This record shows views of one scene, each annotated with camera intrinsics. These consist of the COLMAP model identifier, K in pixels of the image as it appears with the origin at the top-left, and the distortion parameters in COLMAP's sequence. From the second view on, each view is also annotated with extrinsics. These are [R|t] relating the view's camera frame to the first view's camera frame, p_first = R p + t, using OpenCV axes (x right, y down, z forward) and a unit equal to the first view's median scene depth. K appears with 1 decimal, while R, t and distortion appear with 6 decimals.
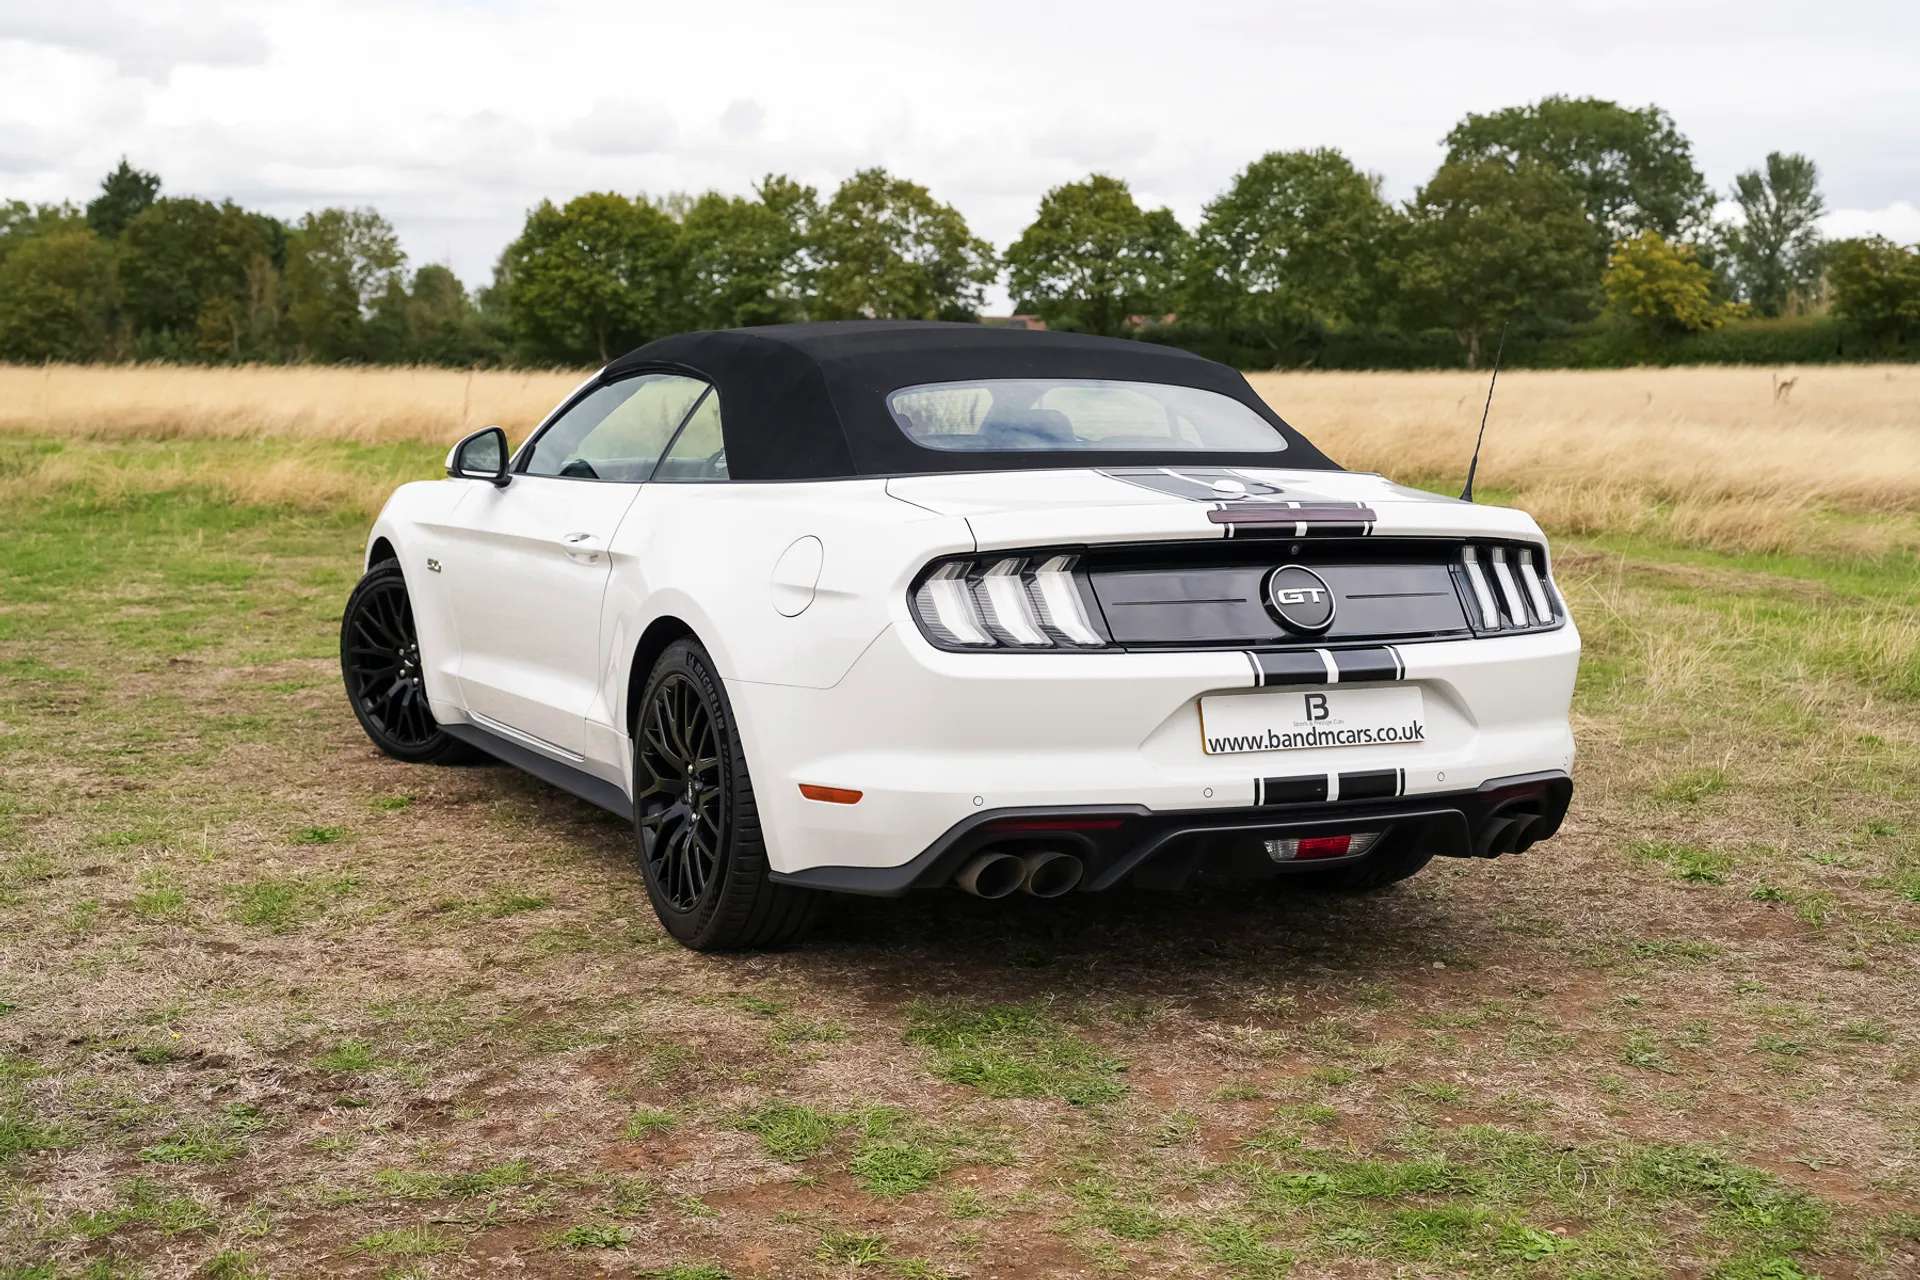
lens RADIAL K [[2531.3, 0, 955.7], [0, 2531.3, 635.6], [0, 0, 1]] dist [0.151915, 0.052308]
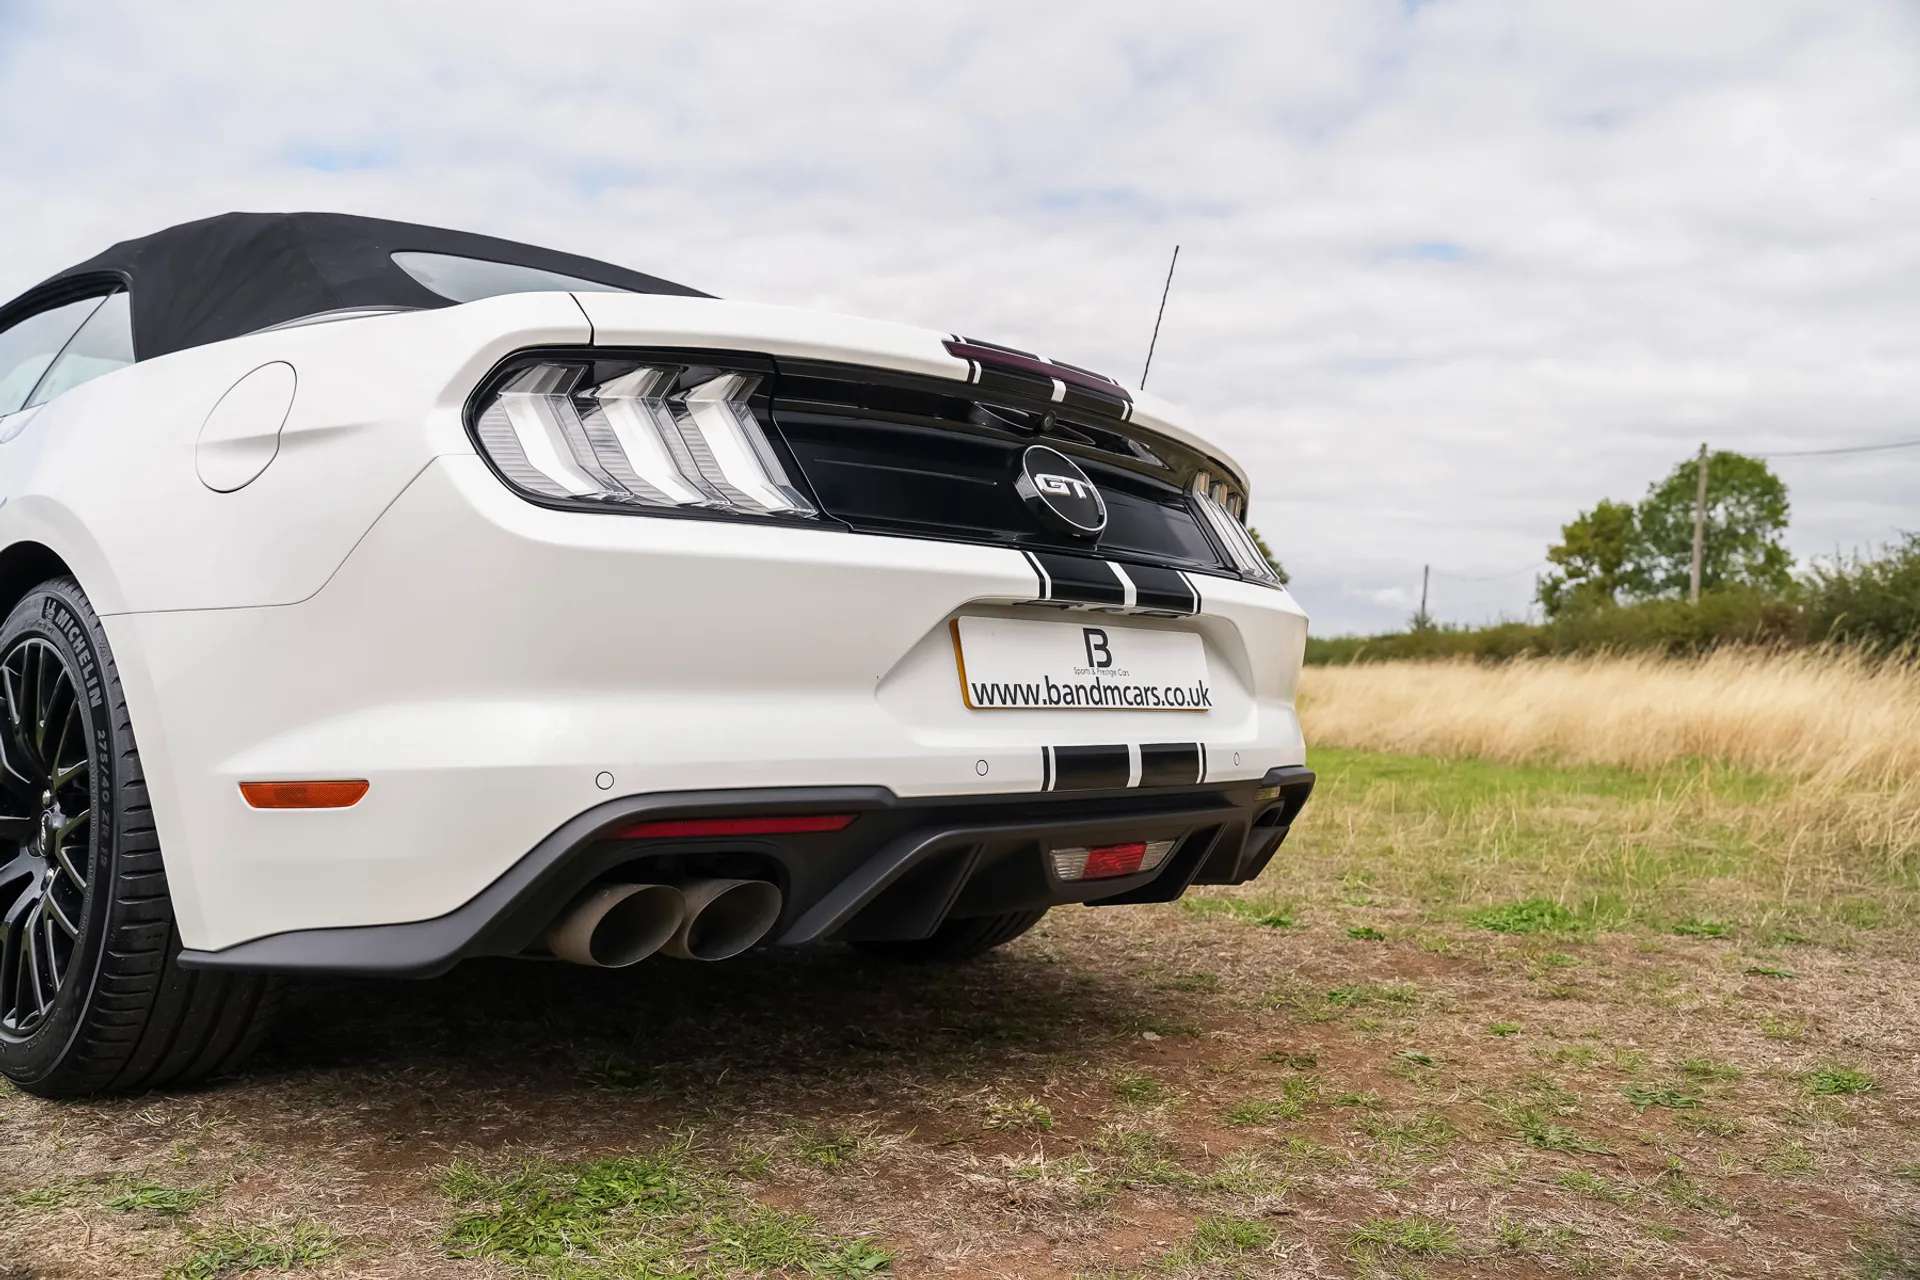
lens RADIAL K [[1553.1, 0, 954.7], [0, 1553.1, 642.2], [0, 0, 1]] dist [-0.049938, 0.014894]
pose [[0.928759, 0.021246, 0.370074, -0.029756], [0.028220, 0.991406, -0.127740, 0.053253], [-0.369607, 0.129083, 0.920178, 0.443651]]
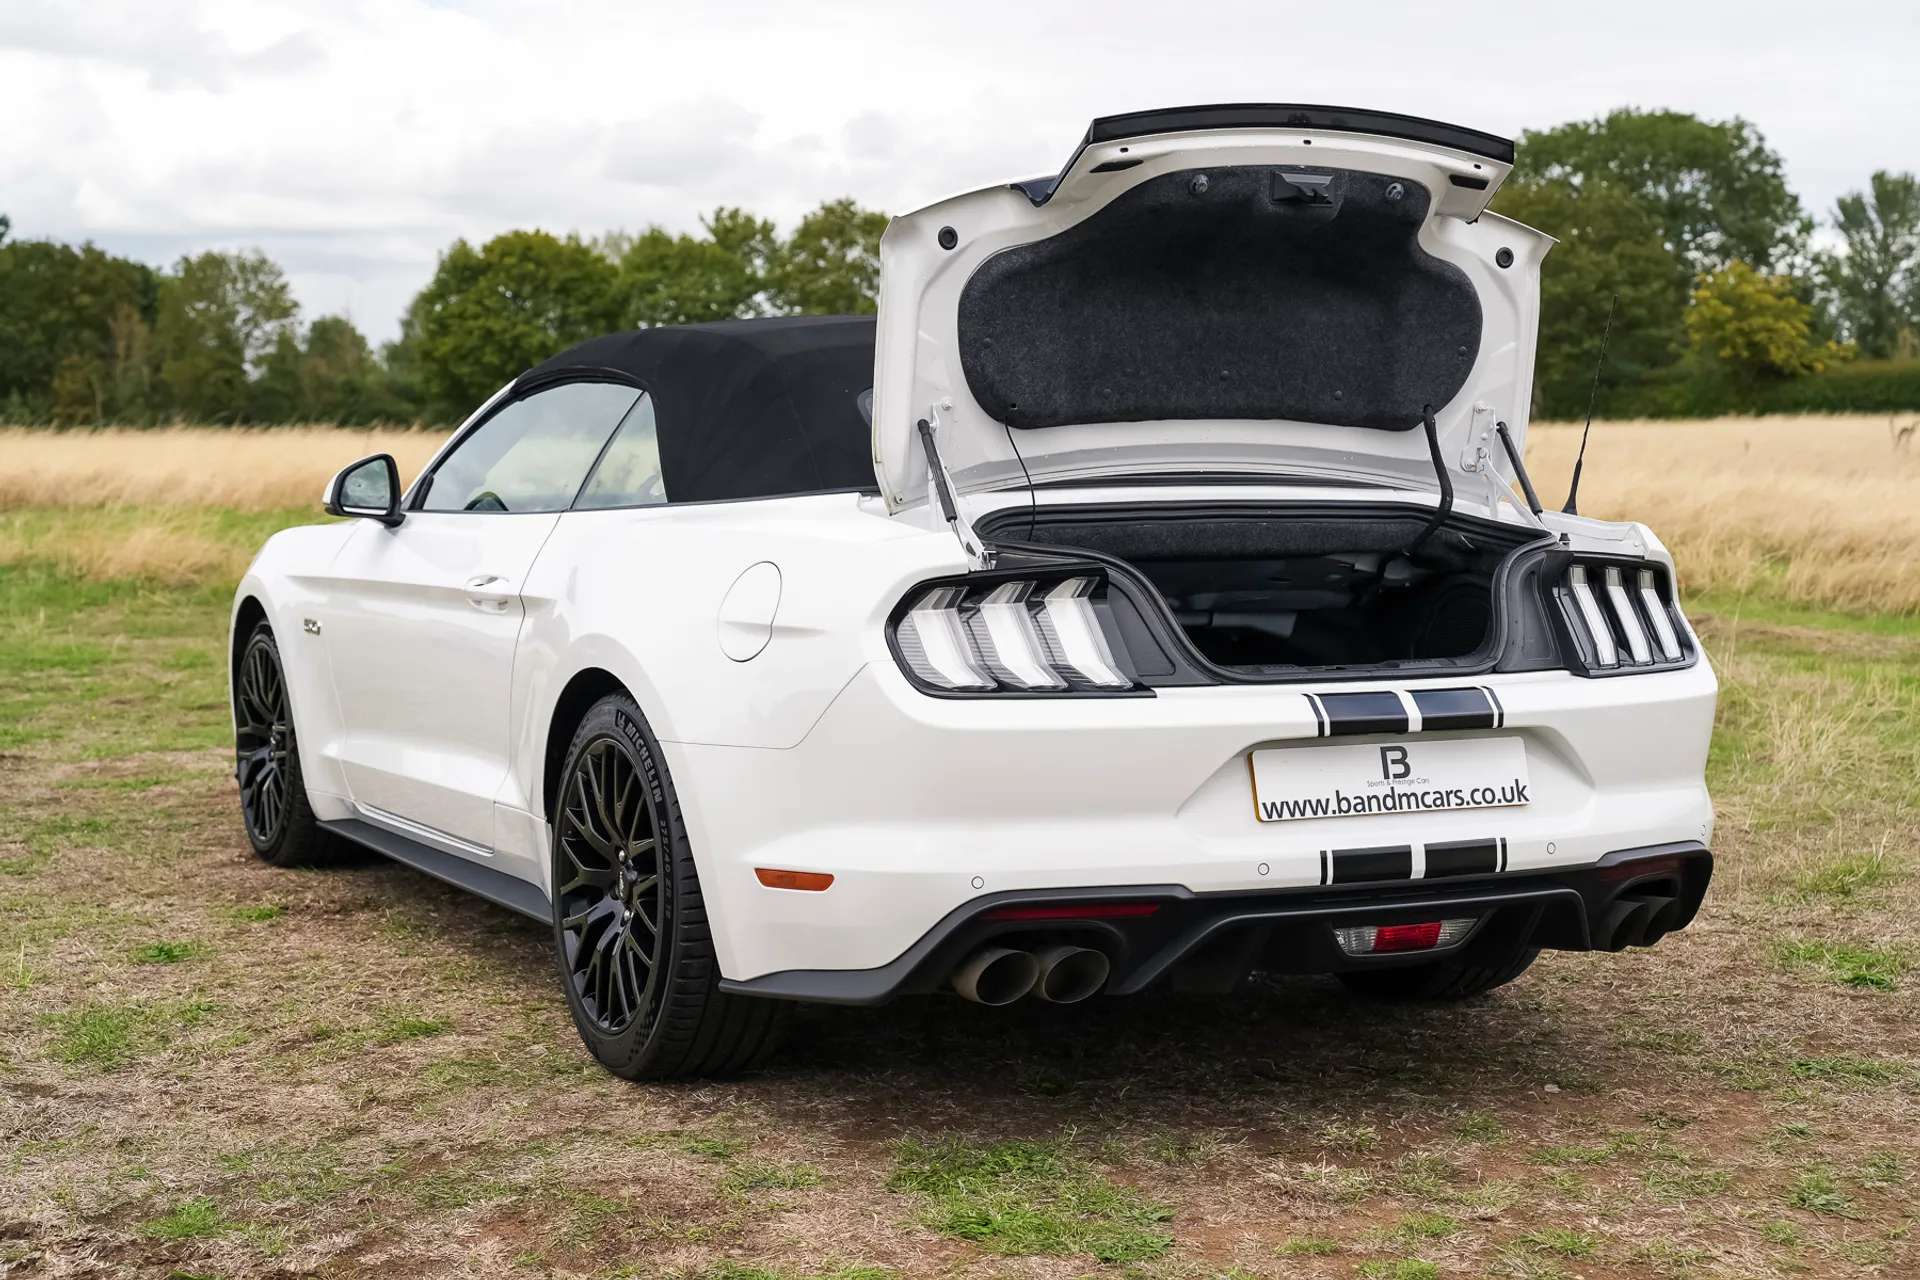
lens RADIAL K [[2915.6, 0, 966.5], [0, 2915.6, 632.7], [0, 0, 1]] dist [0.209094, 0.122639]
pose [[0.999892, -0.011412, 0.009223, -0.001990], [0.011754, 0.999211, -0.037945, 0.014111], [-0.008782, 0.038049, 0.999237, 0.047822]]
